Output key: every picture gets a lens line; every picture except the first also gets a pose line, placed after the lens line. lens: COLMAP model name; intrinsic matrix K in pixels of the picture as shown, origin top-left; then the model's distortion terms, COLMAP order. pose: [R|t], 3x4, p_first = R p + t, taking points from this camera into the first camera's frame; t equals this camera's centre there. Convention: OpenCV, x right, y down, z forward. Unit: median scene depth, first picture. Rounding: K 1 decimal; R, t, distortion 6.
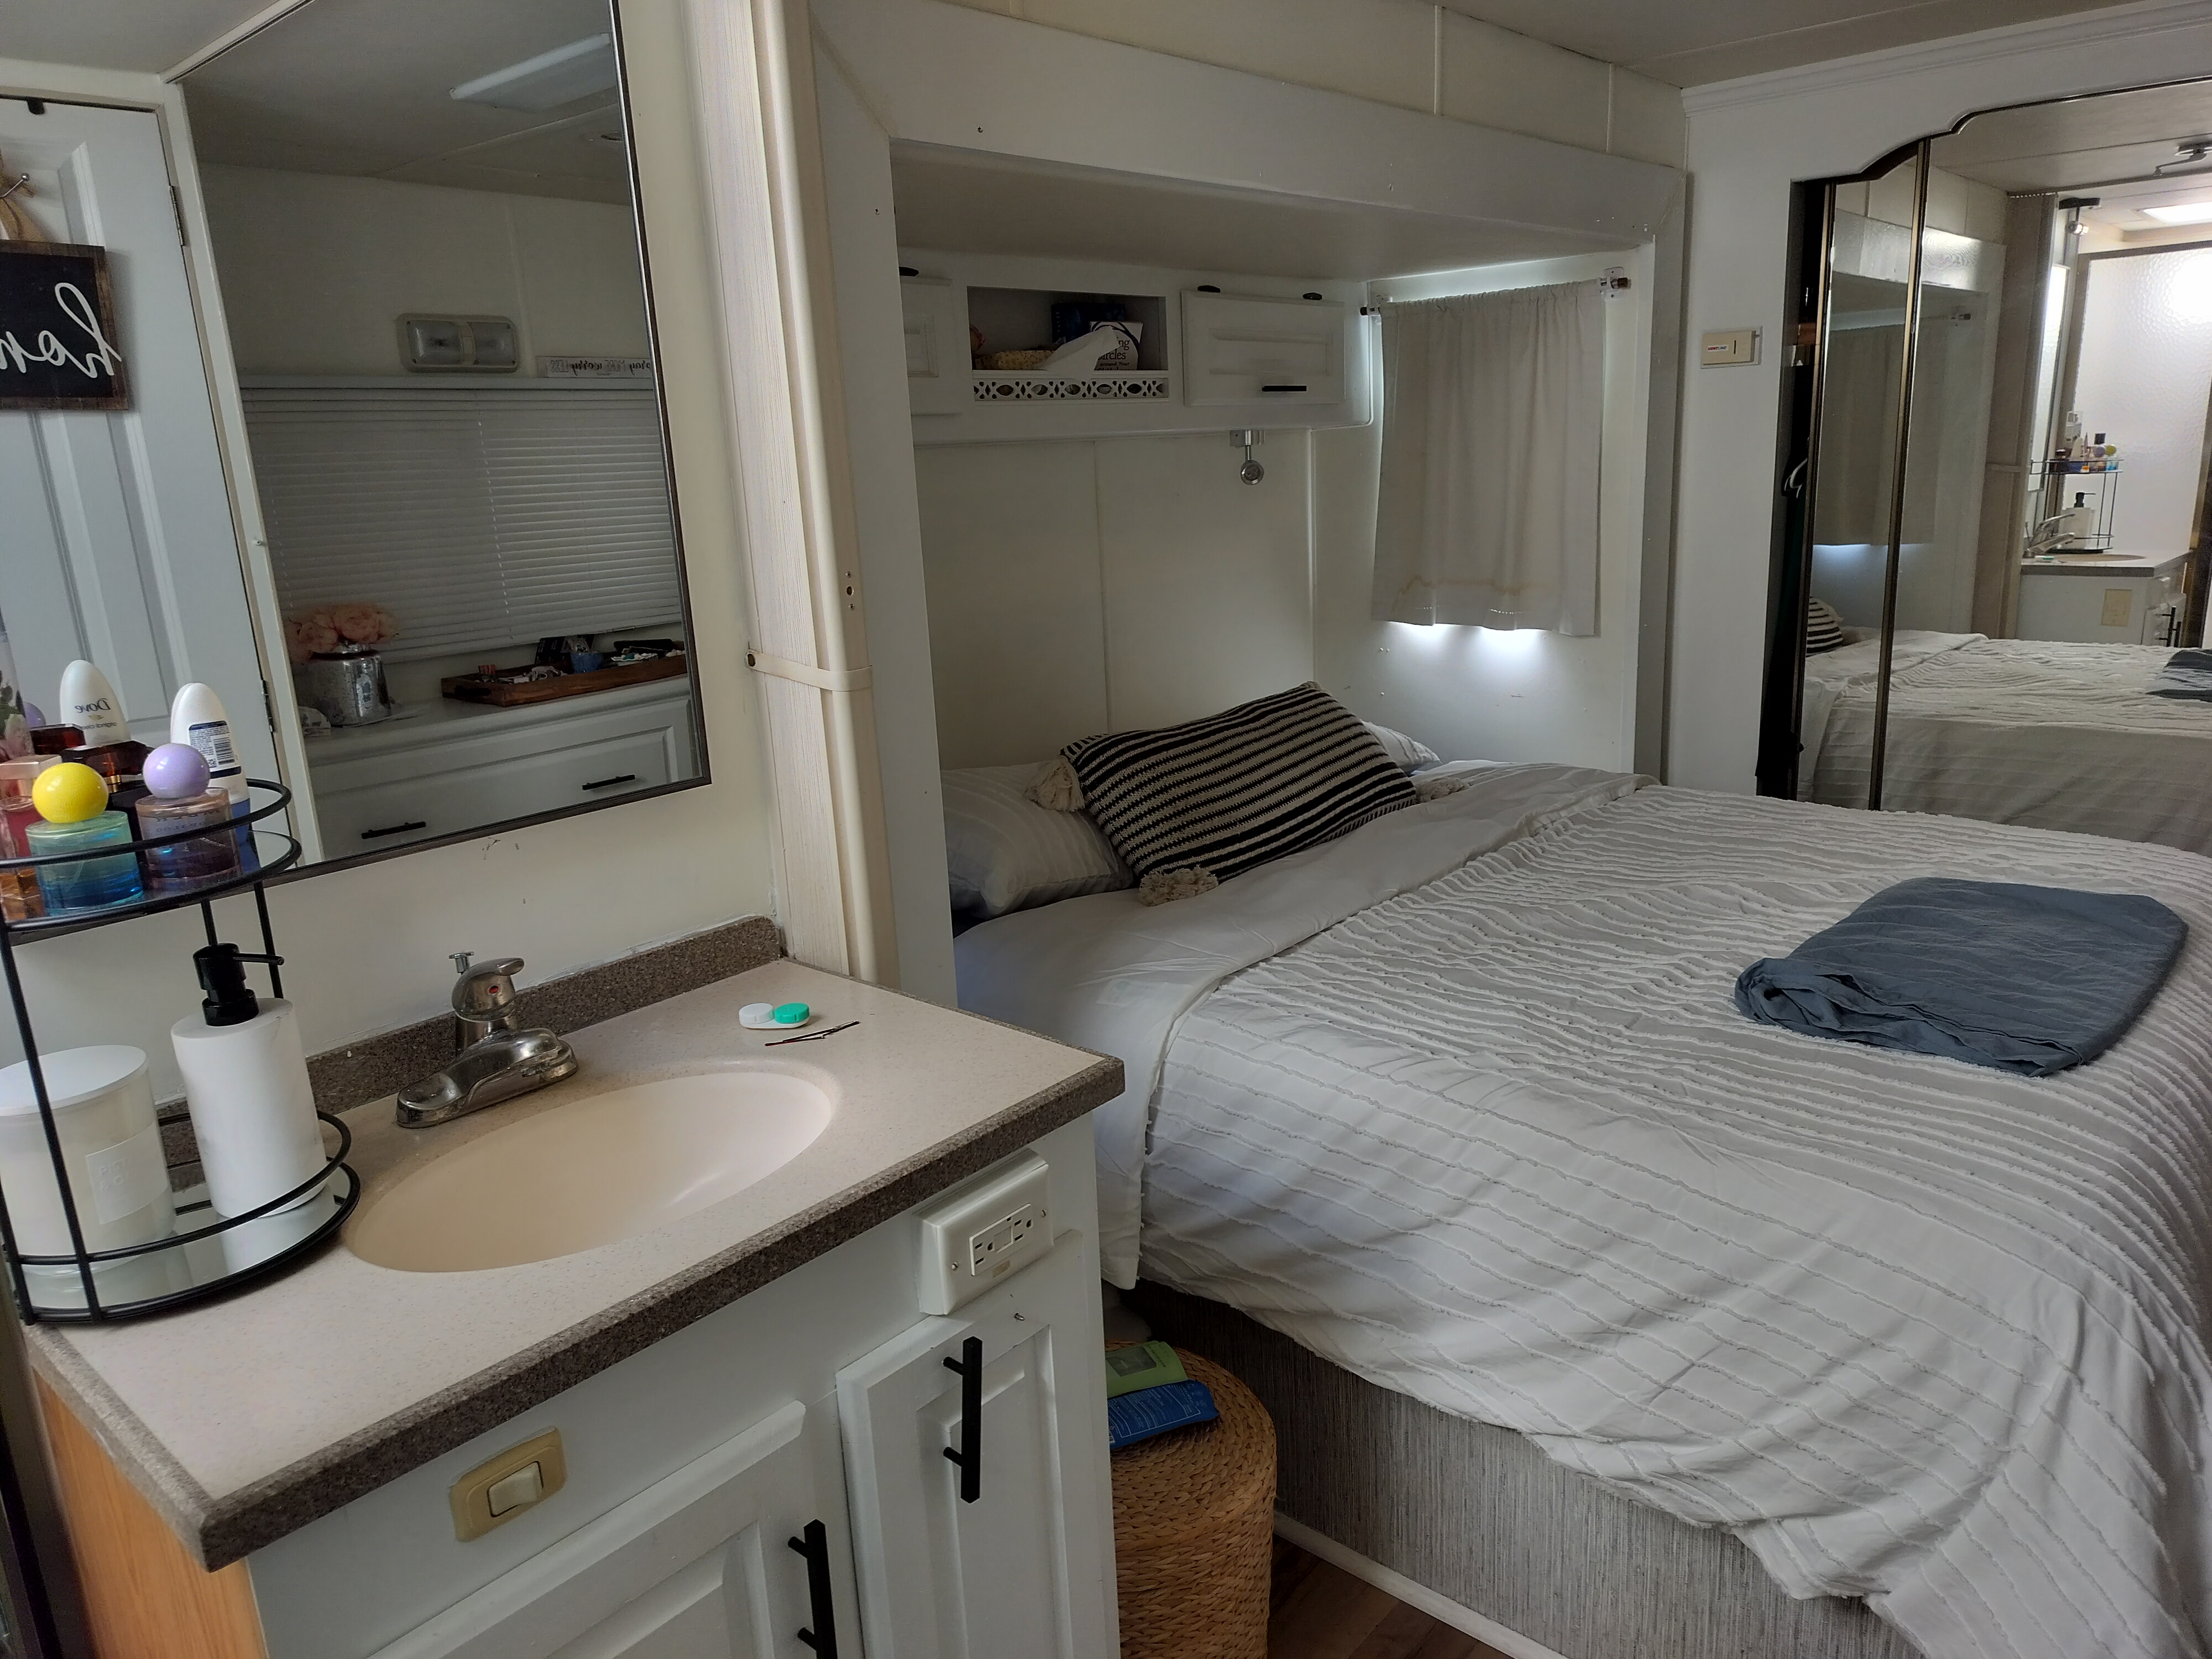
lens RADIAL K [[1549.8, 0, 1083.5], [0, 1549.8, 819.9], [0, 0, 1]] dist [0.050268, -0.054805]
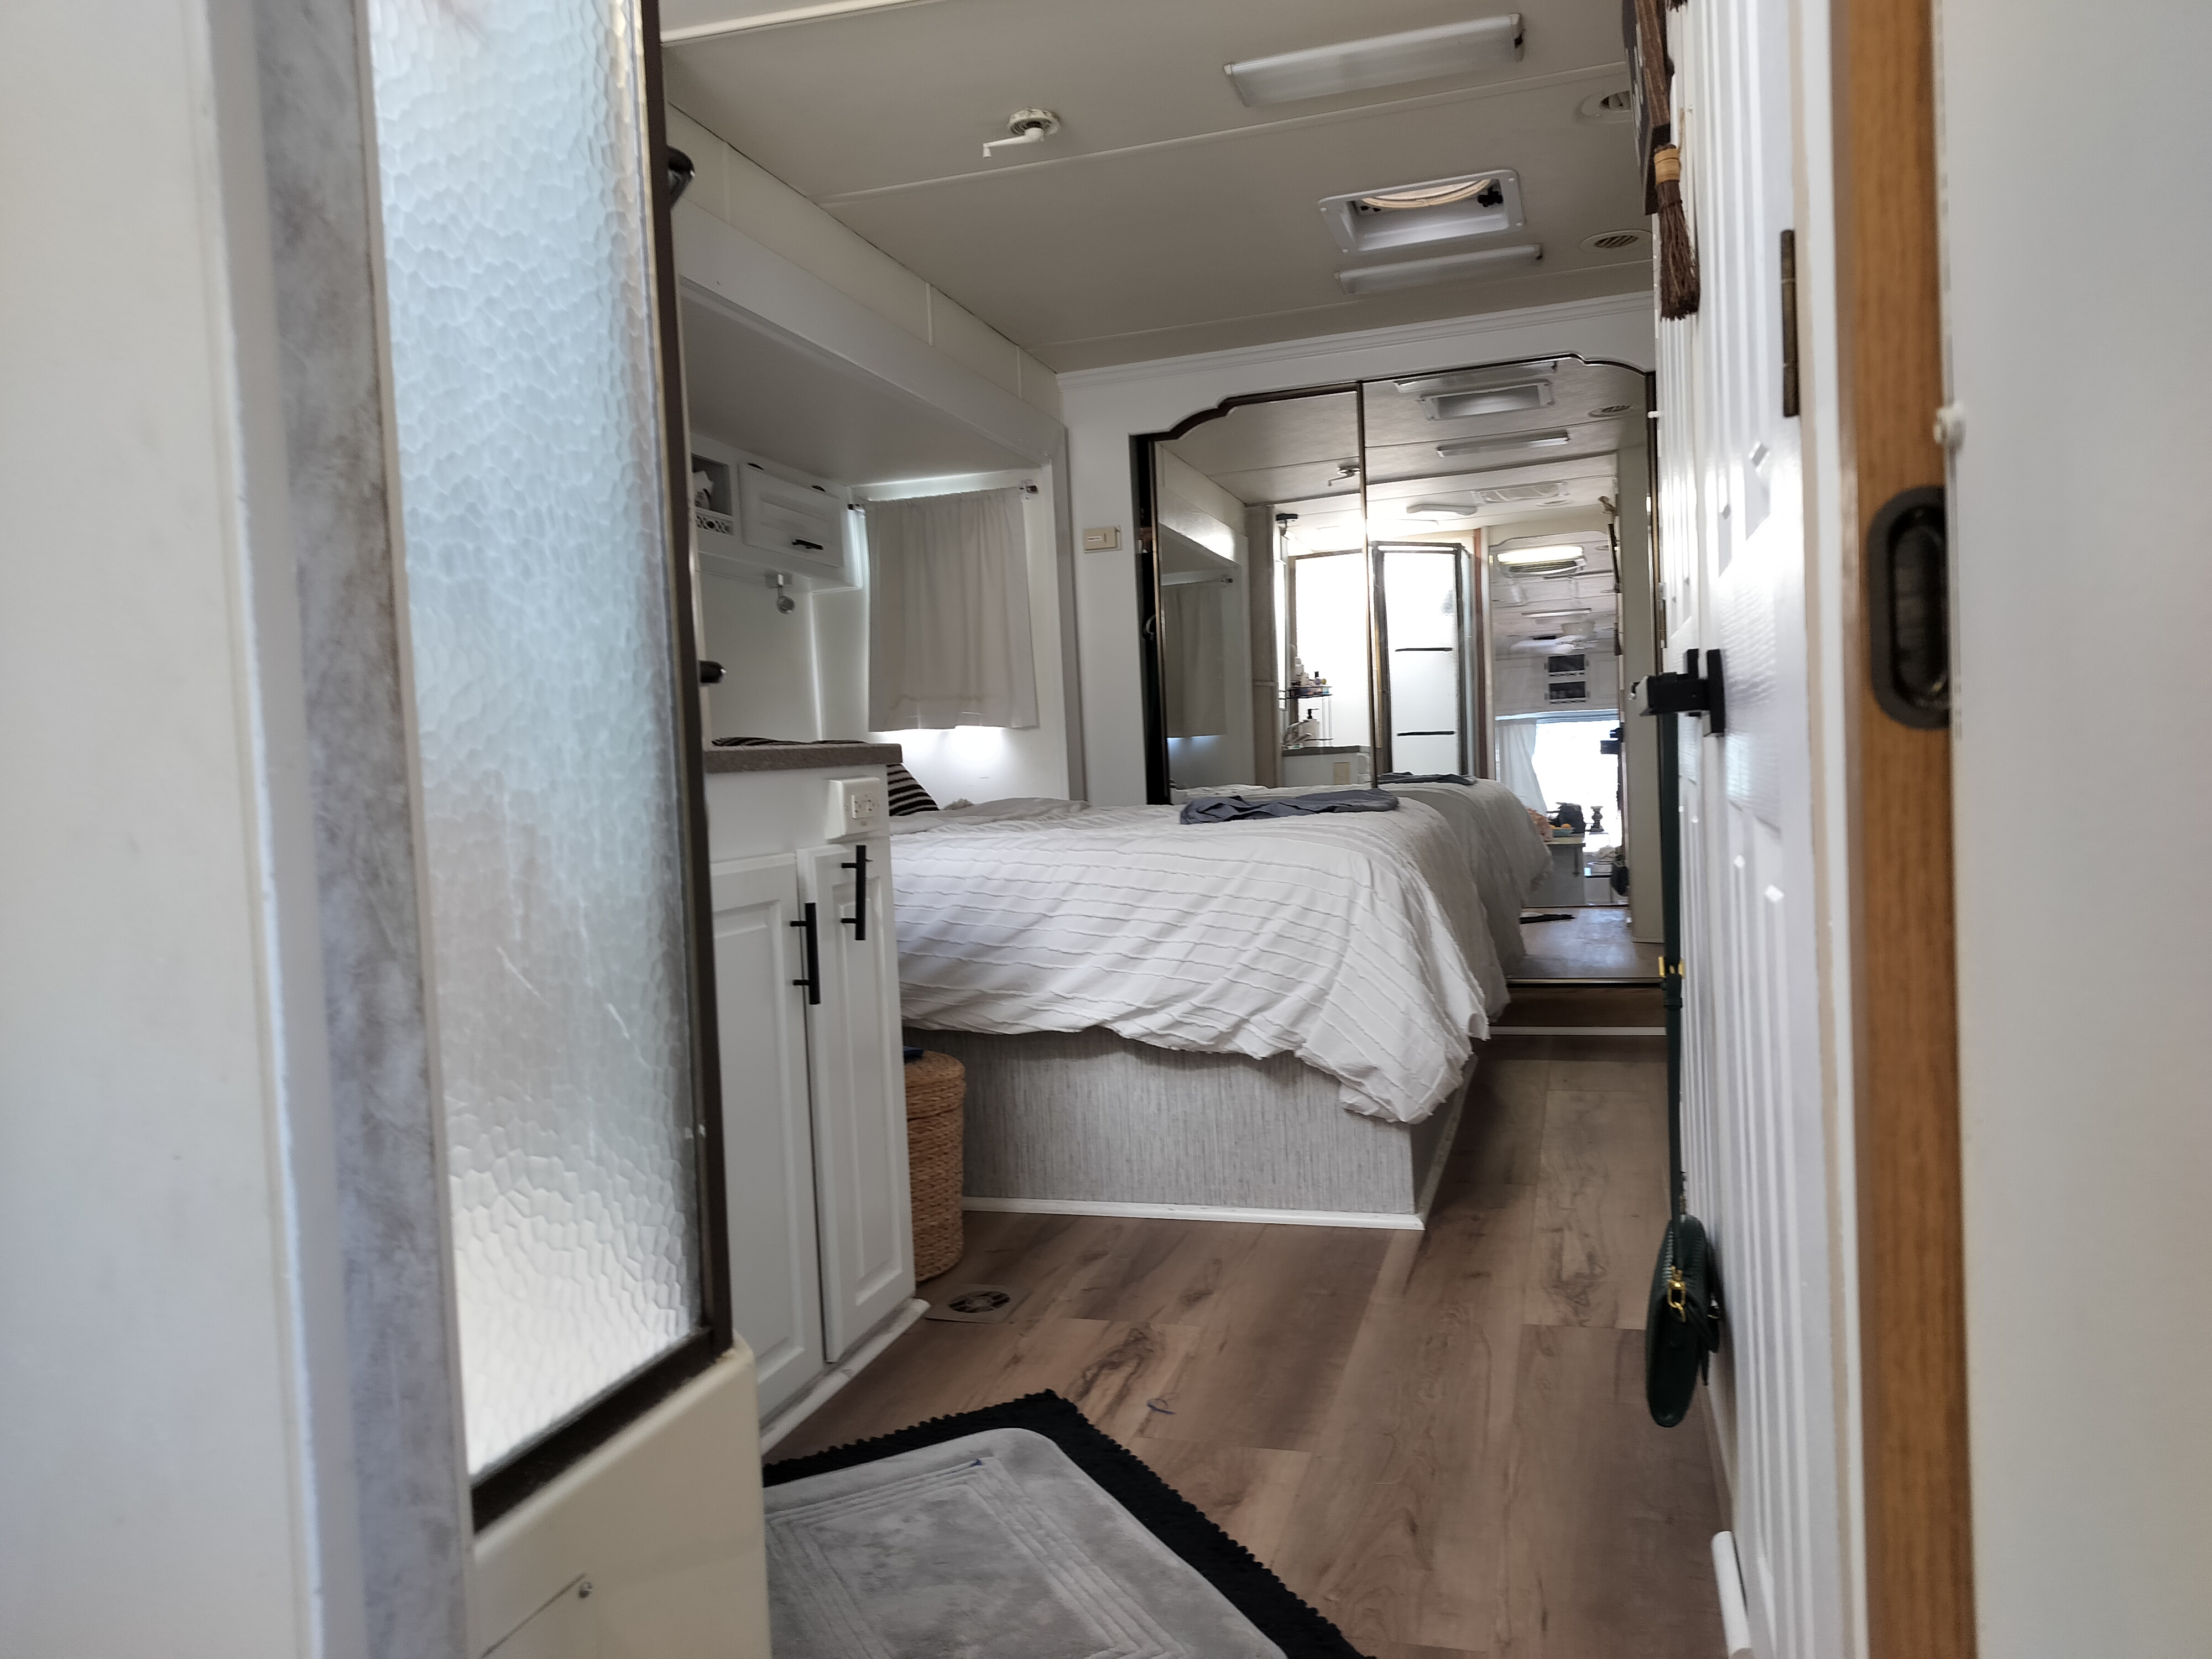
lens RADIAL K [[1549.8, 0, 1127.1], [0, 1549.8, 831.5], [0, 0, 1]] dist [0.050268, -0.054805]
pose [[0.903771, -0.015110, 0.427749, -0.213736], [0.104042, 0.977157, -0.185309, 0.260029], [-0.415178, 0.211980, 0.884699, -0.276246]]
